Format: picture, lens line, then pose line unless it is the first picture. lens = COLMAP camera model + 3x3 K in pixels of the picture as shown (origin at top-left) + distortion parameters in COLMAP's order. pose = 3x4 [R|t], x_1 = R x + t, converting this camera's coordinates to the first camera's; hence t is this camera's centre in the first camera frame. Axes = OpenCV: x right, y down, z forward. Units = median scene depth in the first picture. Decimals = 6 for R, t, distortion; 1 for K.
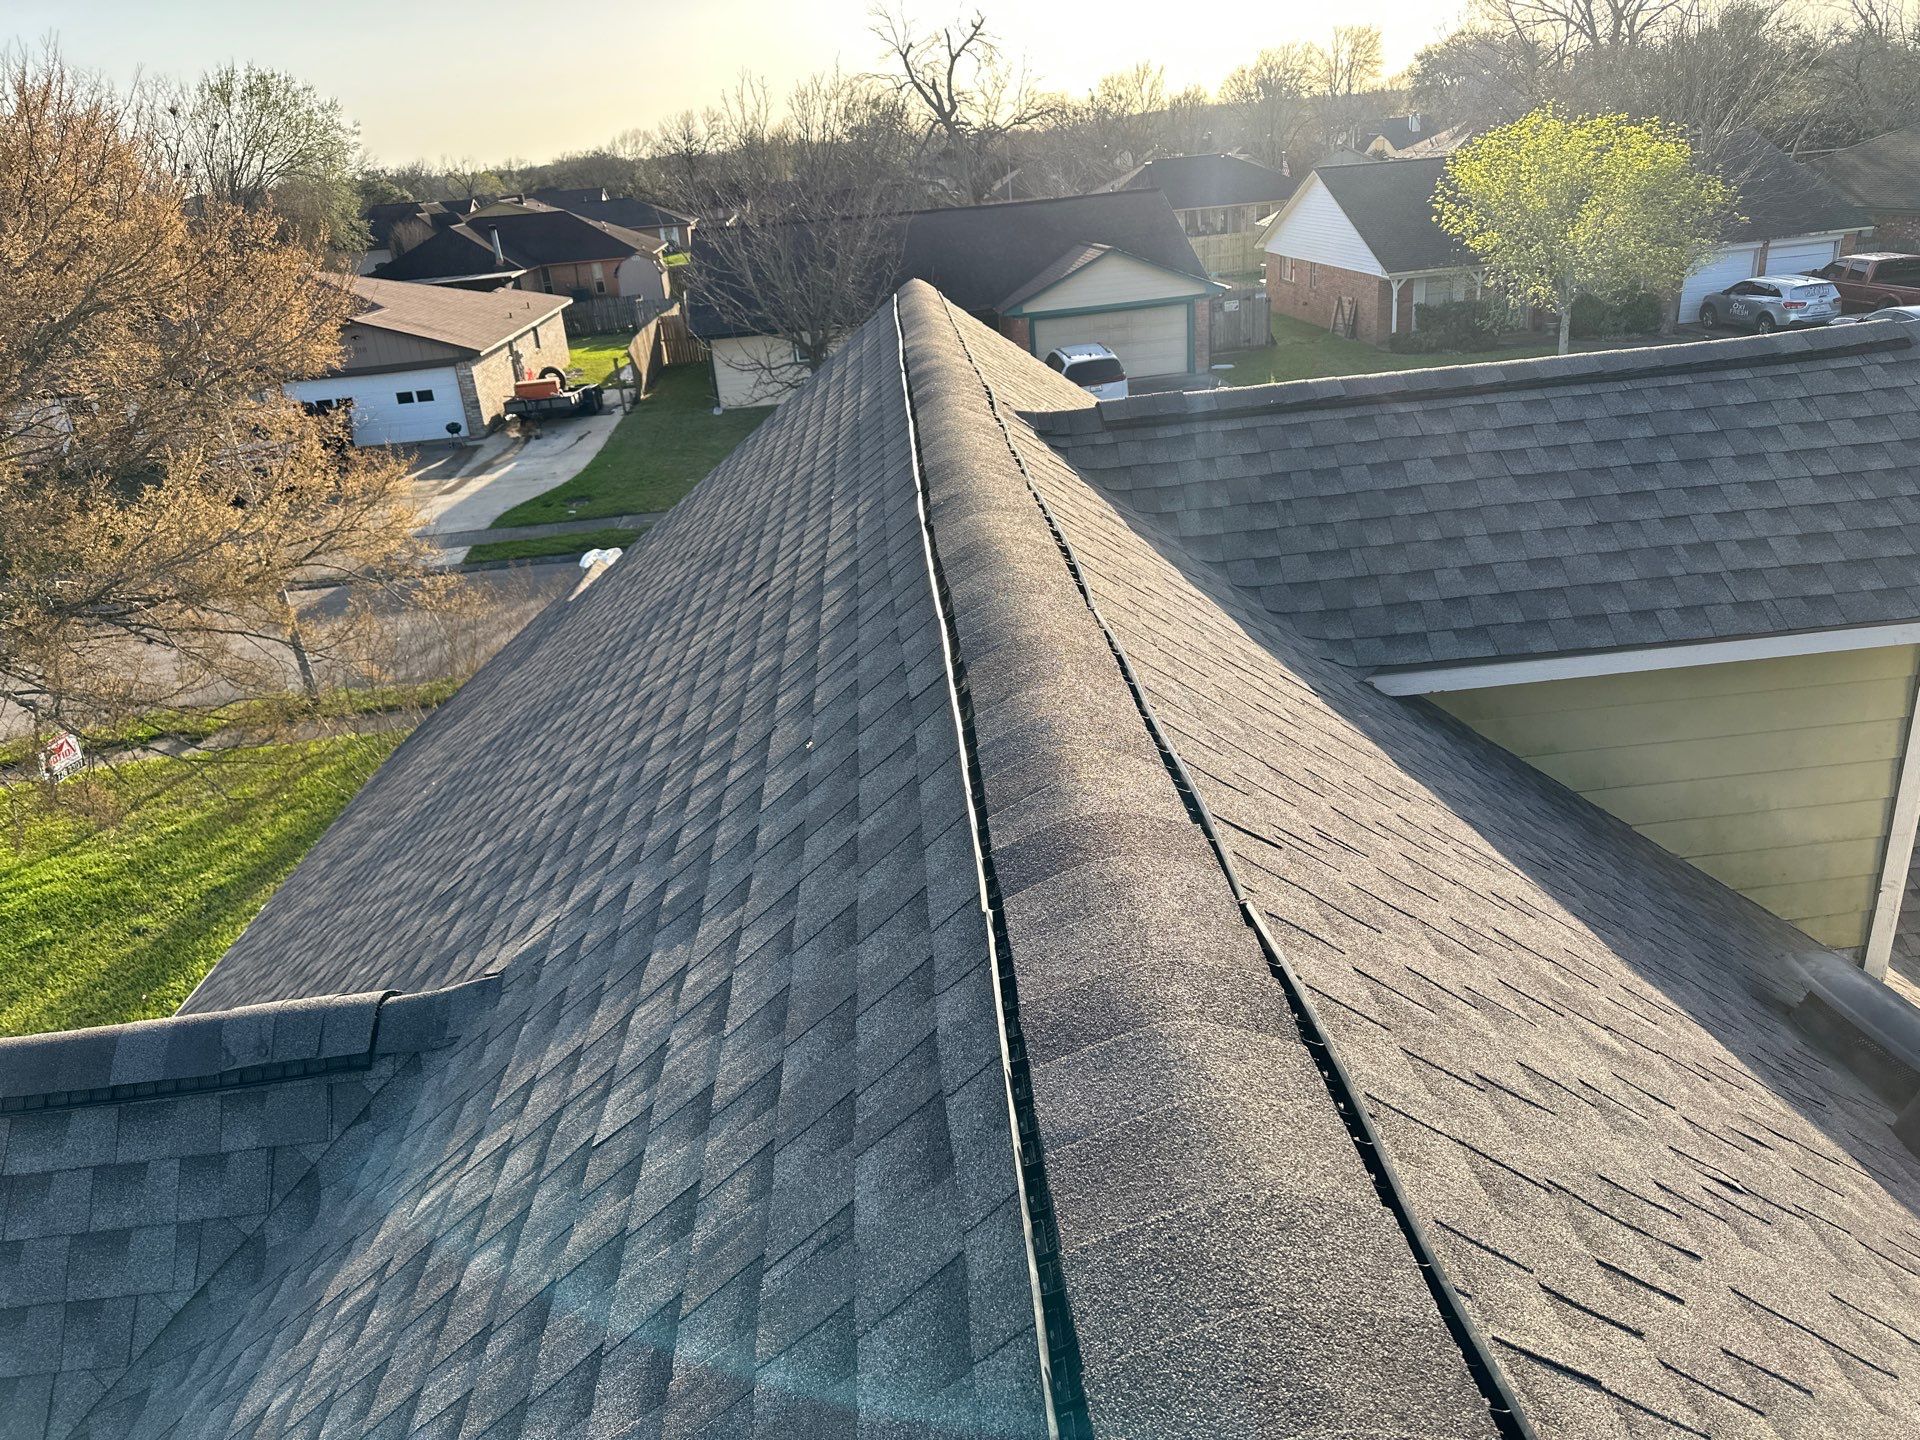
lens RADIAL K [[1362.3, 0, 960.0], [0, 1362.3, 720.0], [0, 0, 1]] dist [0.016765, -0.025890]
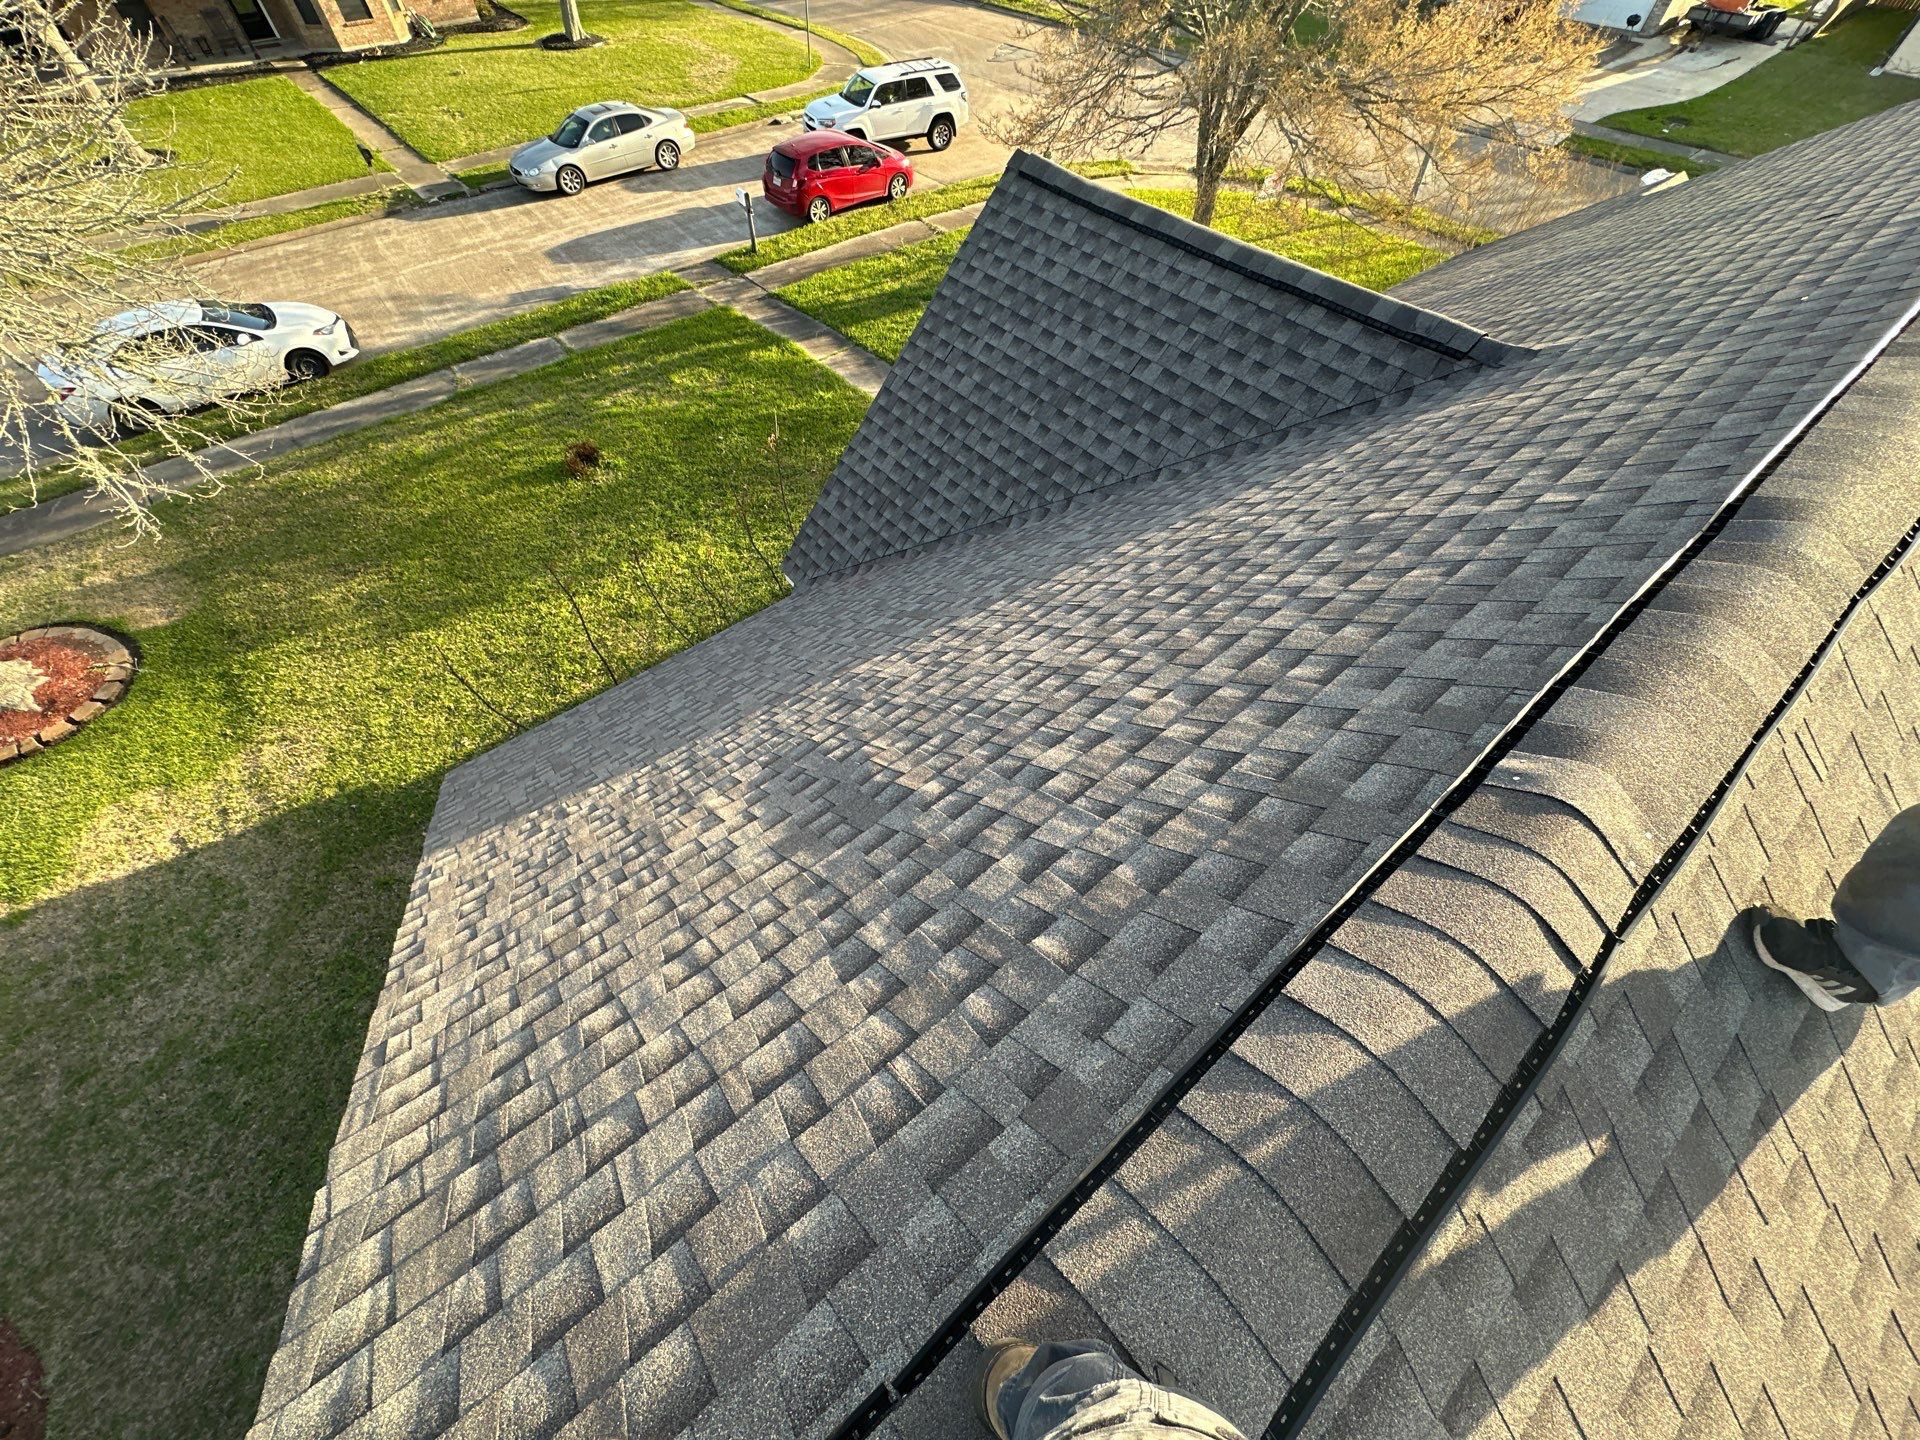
lens RADIAL K [[764.4, 0, 960.0], [0, 764.4, 720.0], [0, 0, 1]] dist [-0.003440, -0.000384]
pose [[0.591858, 0.683616, -0.427051, 0.009783], [-0.350814, 0.695470, 0.627097, 0.038351], [0.725695, -0.221337, 0.651442, -0.143438]]
